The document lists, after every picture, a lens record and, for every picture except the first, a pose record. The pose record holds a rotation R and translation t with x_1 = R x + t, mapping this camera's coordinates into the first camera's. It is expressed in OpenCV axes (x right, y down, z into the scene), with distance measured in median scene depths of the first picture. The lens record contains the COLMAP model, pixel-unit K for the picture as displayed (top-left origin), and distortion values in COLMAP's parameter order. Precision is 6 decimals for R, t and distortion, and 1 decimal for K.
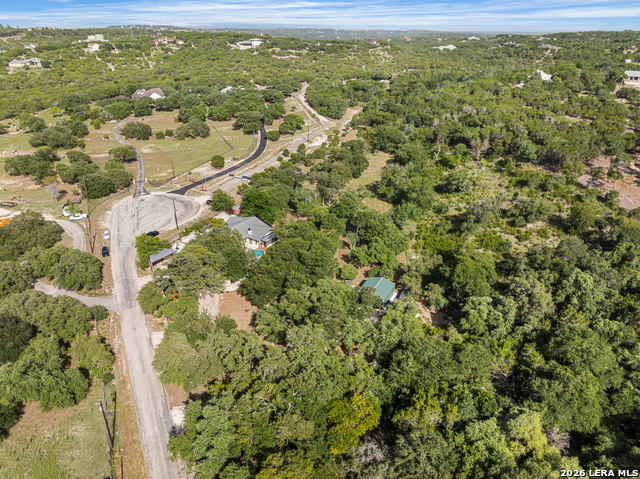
lens RADIAL K [[450.3, 0, 315.1], [0, 450.3, 241.0], [0, 0, 1]] dist [-0.051955, 0.029087]
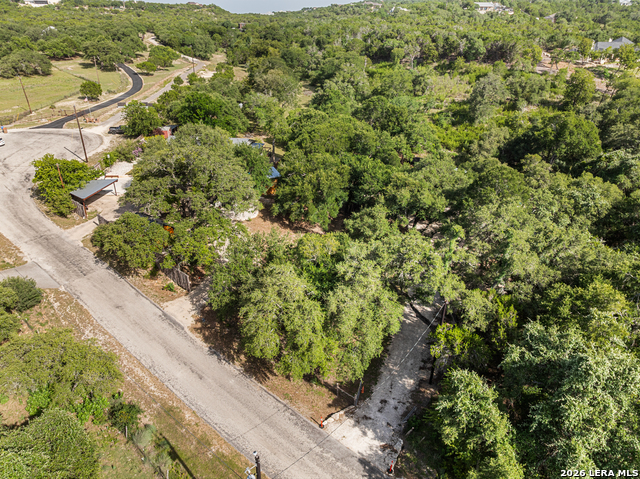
lens RADIAL K [[450.3, 0, 315.1], [0, 450.3, 241.0], [0, 0, 1]] dist [-0.051955, 0.029087]
pose [[0.912664, -0.185280, 0.364301, -0.207252], [0.178540, 0.982535, 0.052423, 0.077979], [-0.367652, 0.017198, 0.929804, 0.267549]]
